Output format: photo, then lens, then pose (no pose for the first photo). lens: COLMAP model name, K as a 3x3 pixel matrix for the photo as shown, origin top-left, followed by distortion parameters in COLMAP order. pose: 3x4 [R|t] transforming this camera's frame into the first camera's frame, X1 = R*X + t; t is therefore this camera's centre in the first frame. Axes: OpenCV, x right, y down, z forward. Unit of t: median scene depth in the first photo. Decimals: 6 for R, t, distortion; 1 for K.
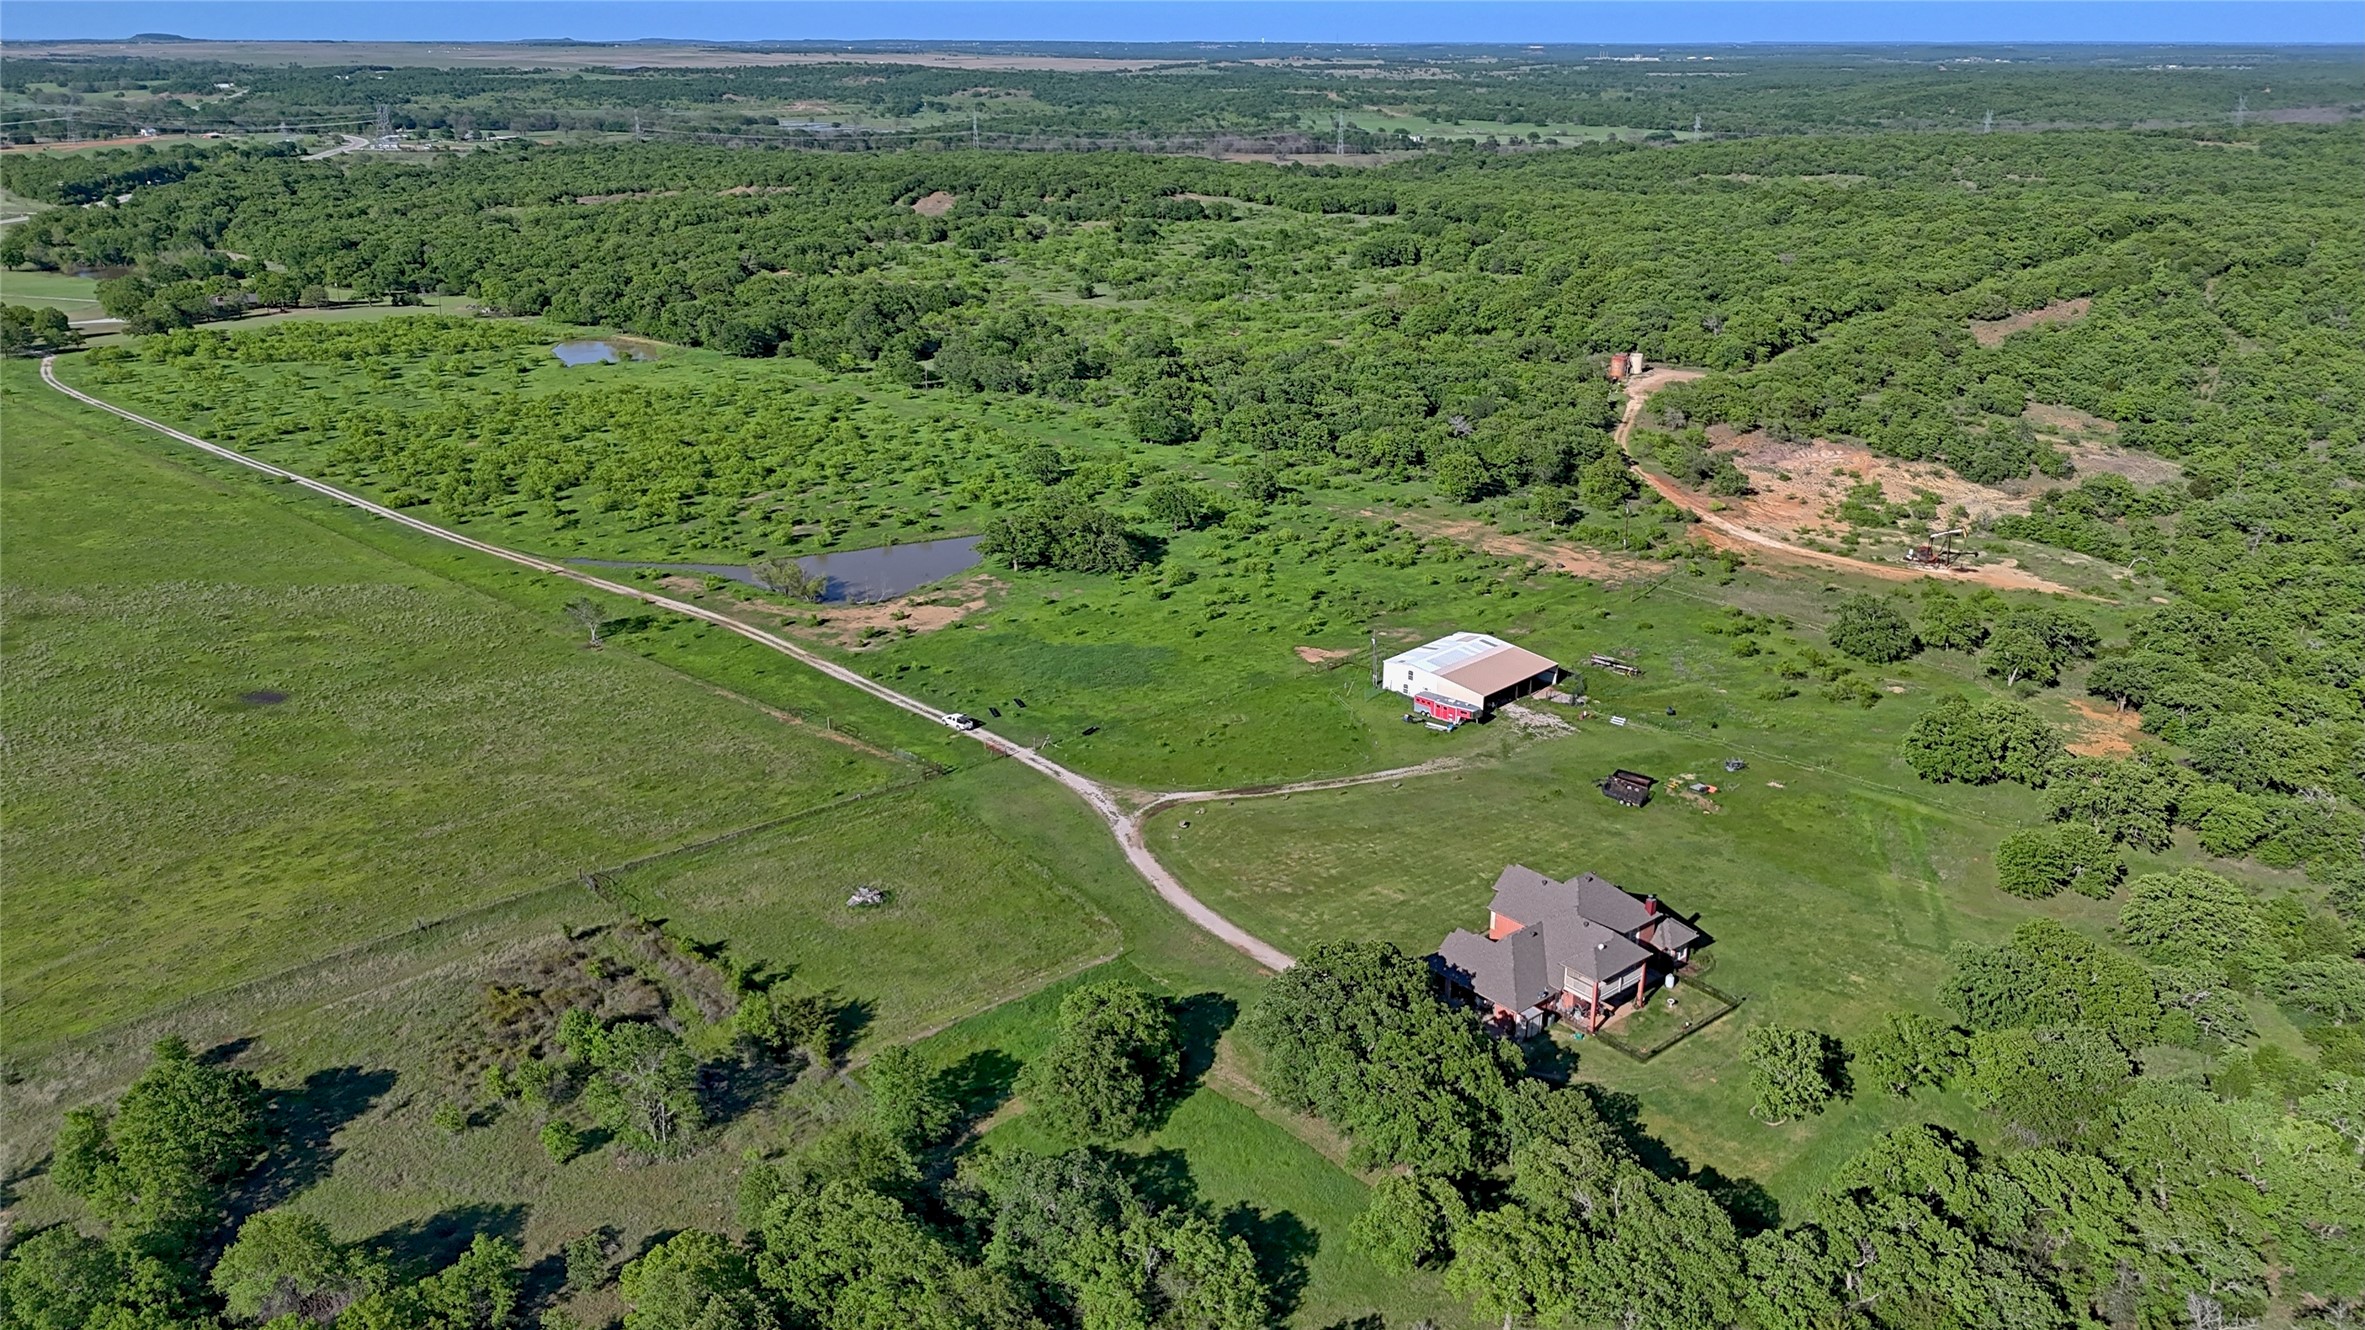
lens RADIAL K [[1624.9, 0, 1182.5], [0, 1624.9, 665.0], [0, 0, 1]] dist [0.032051, -0.044371]
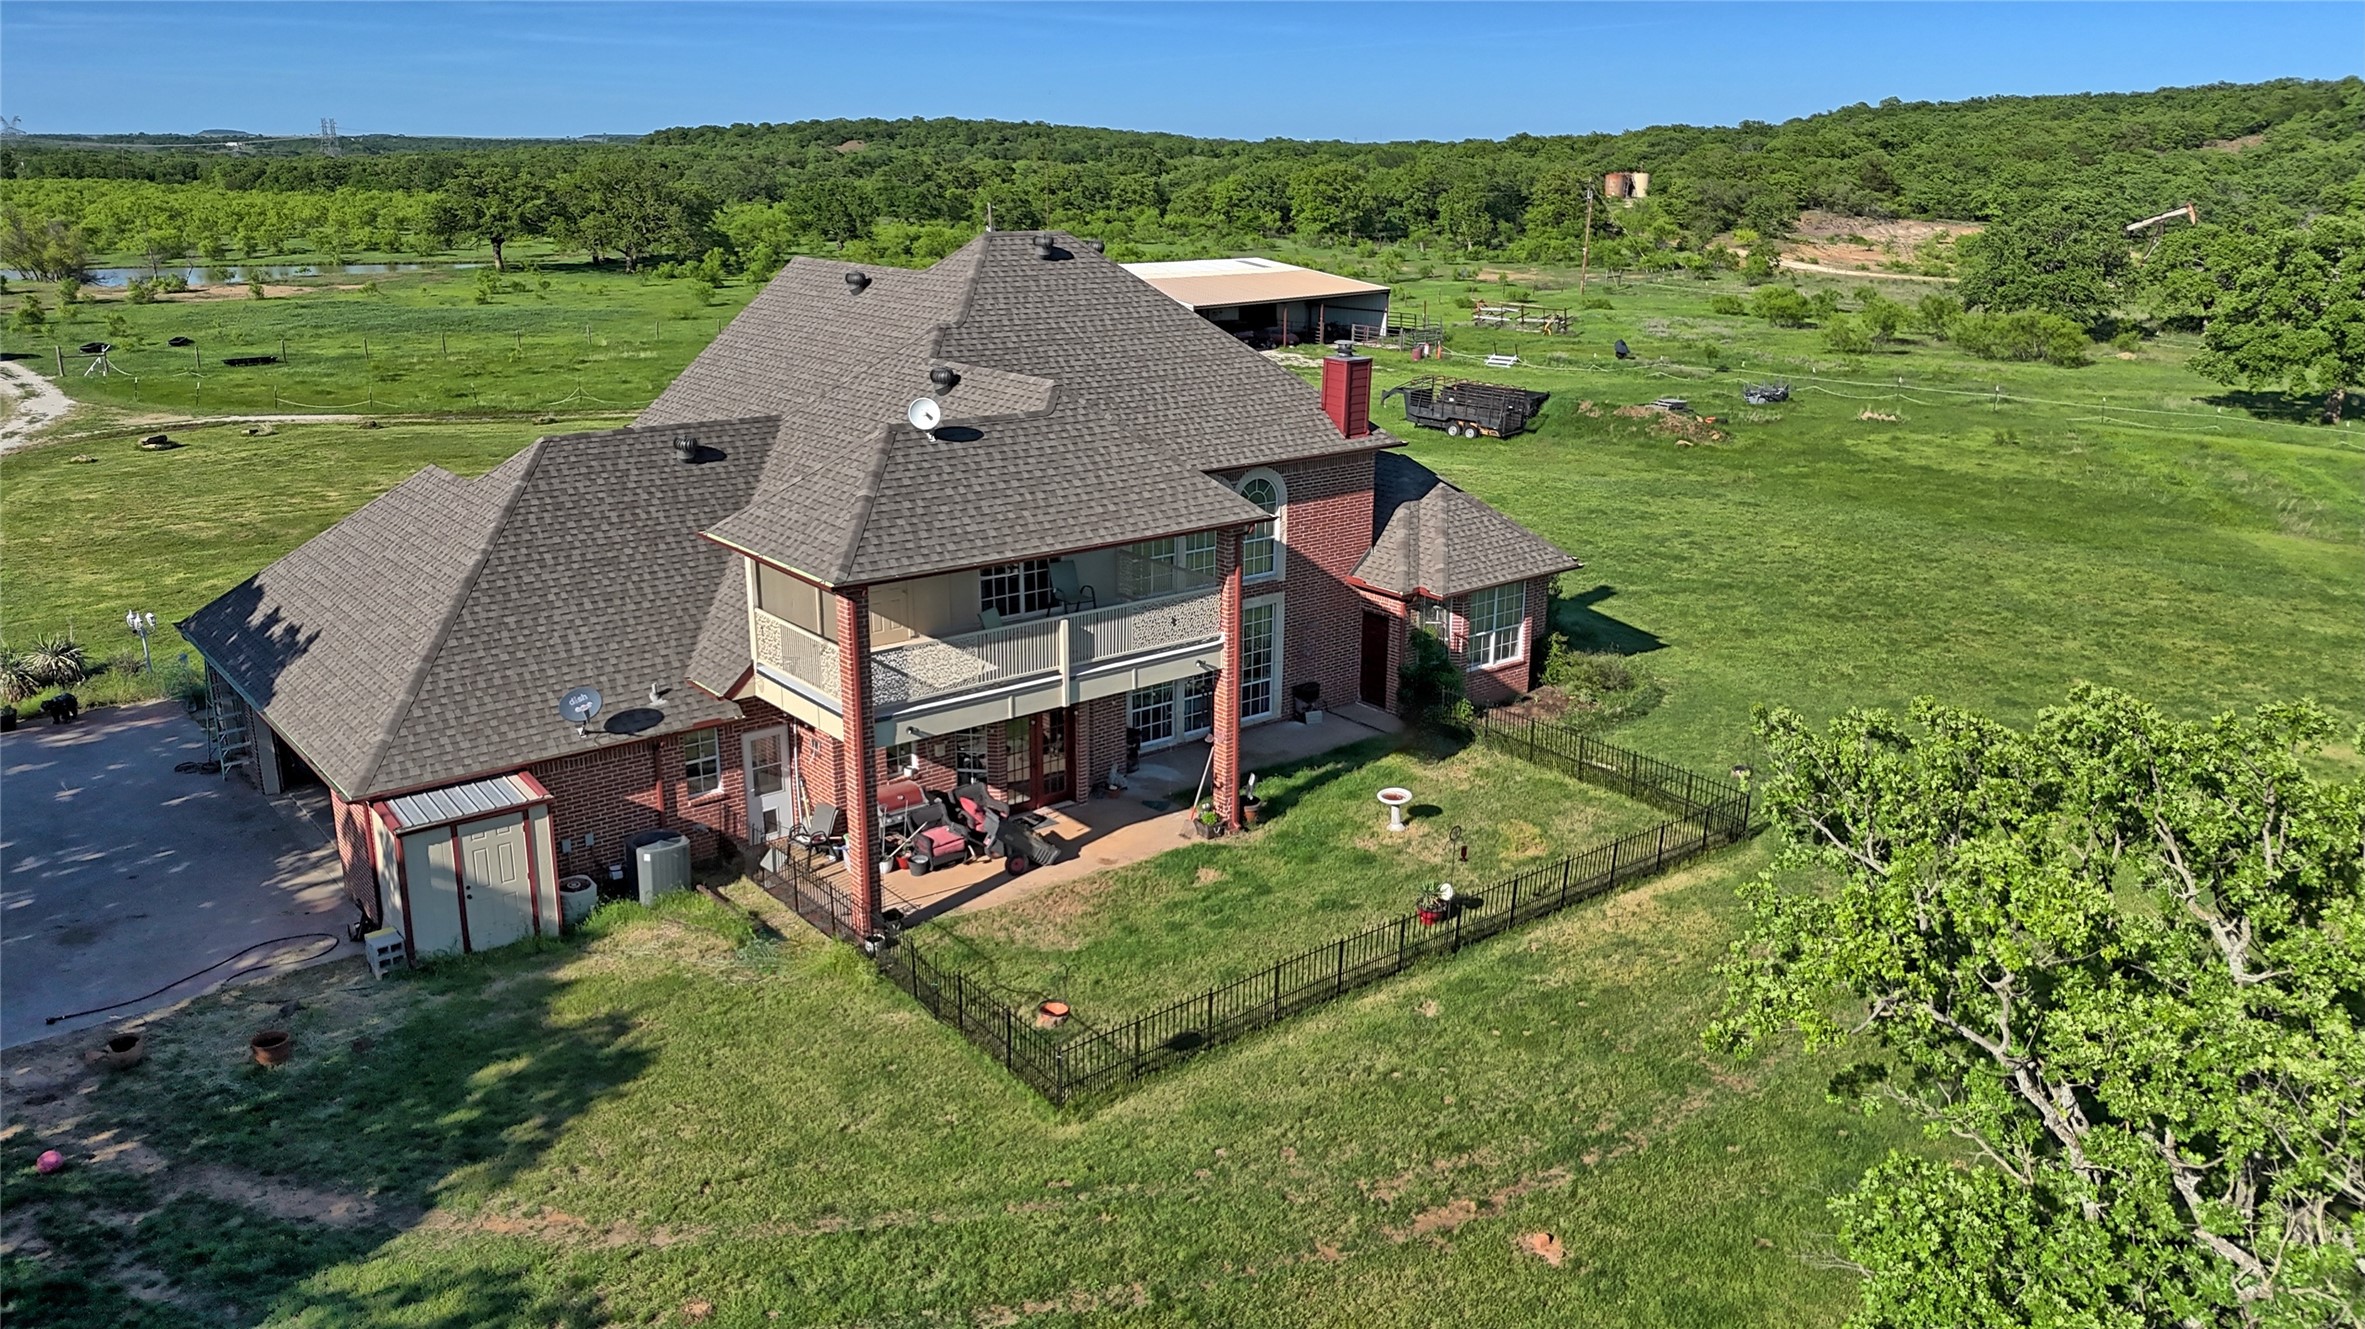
lens RADIAL K [[1624.9, 0, 1182.5], [0, 1624.9, 664.5], [0, 0, 1]] dist [0.032051, -0.044371]
pose [[0.999205, -0.005759, -0.039448, 0.285966], [0.002679, 0.996973, -0.077708, 0.207336], [0.039776, 0.077540, 0.996195, 0.819071]]
